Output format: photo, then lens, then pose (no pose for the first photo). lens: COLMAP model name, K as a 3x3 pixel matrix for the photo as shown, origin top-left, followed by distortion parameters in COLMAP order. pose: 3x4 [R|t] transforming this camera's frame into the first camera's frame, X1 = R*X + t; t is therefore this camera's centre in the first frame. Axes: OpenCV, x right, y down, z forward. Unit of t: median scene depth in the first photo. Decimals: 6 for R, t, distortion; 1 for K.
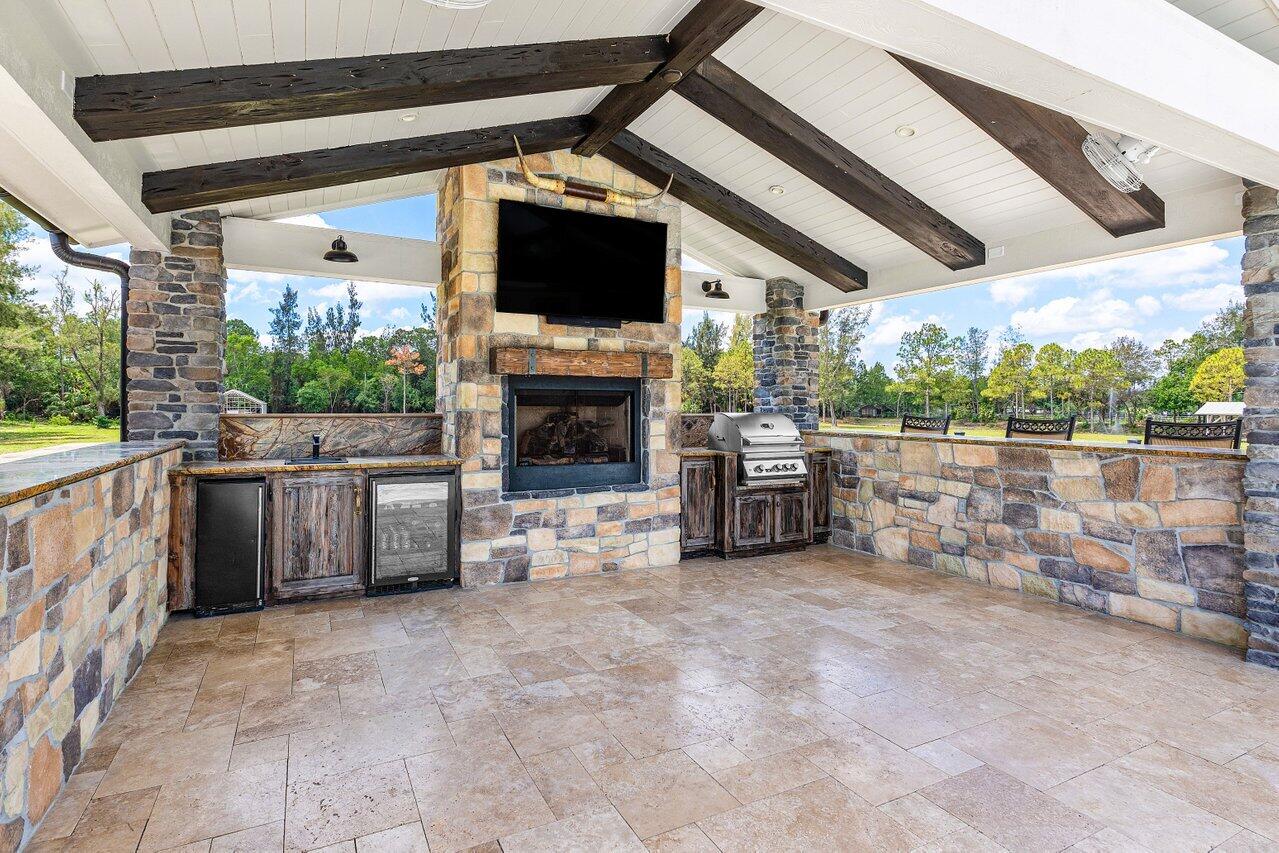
lens RADIAL K [[638.9, 0, 628.1], [0, 638.9, 418.3], [0, 0, 1]] dist [0.019087, -0.000214]
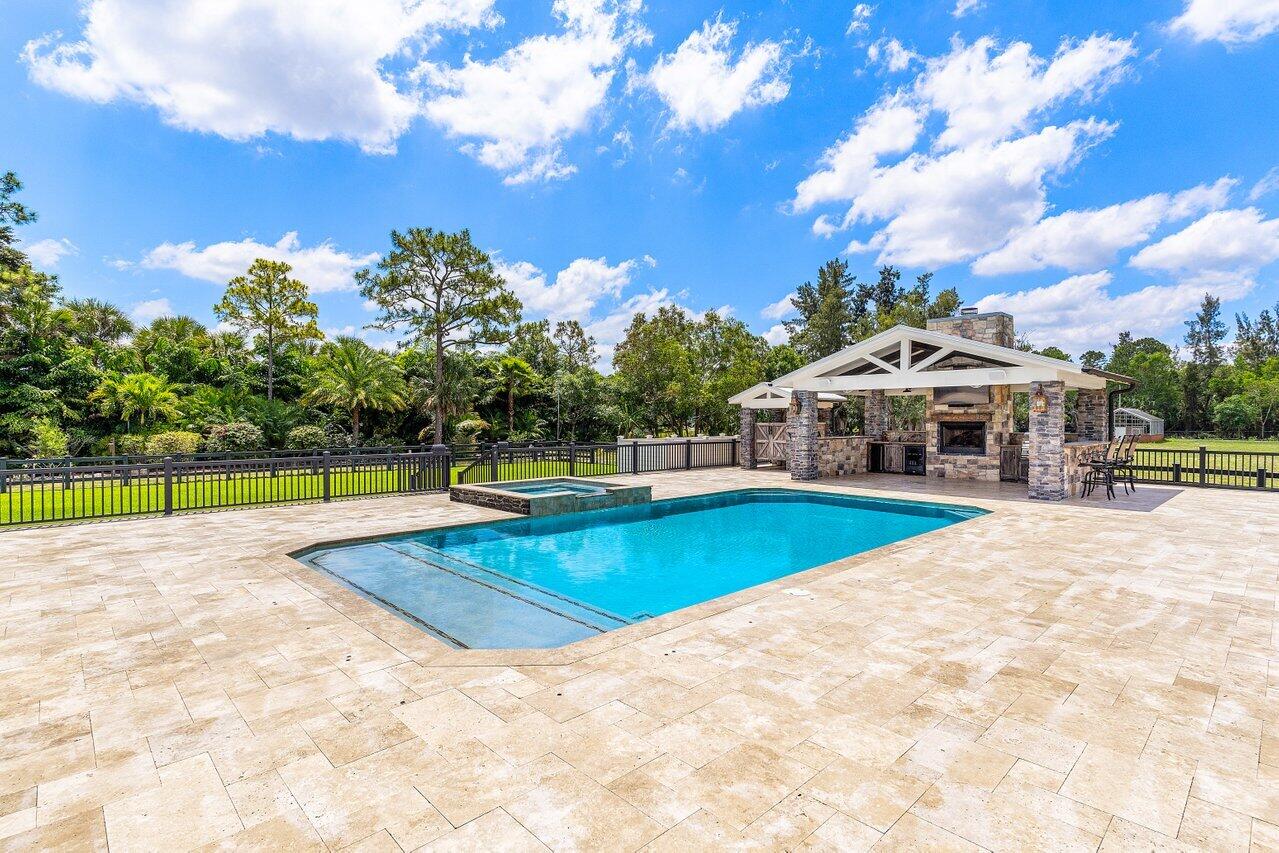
lens RADIAL K [[621.8, 0, 634.0], [0, 621.8, 422.1], [0, 0, 1]] dist [-0.002503, 0.000925]
pose [[0.291651, -0.002544, -0.956521, 2.491982], [-0.015824, 0.999847, -0.007484, -0.006913], [0.956394, 0.017318, 0.291567, -1.591630]]
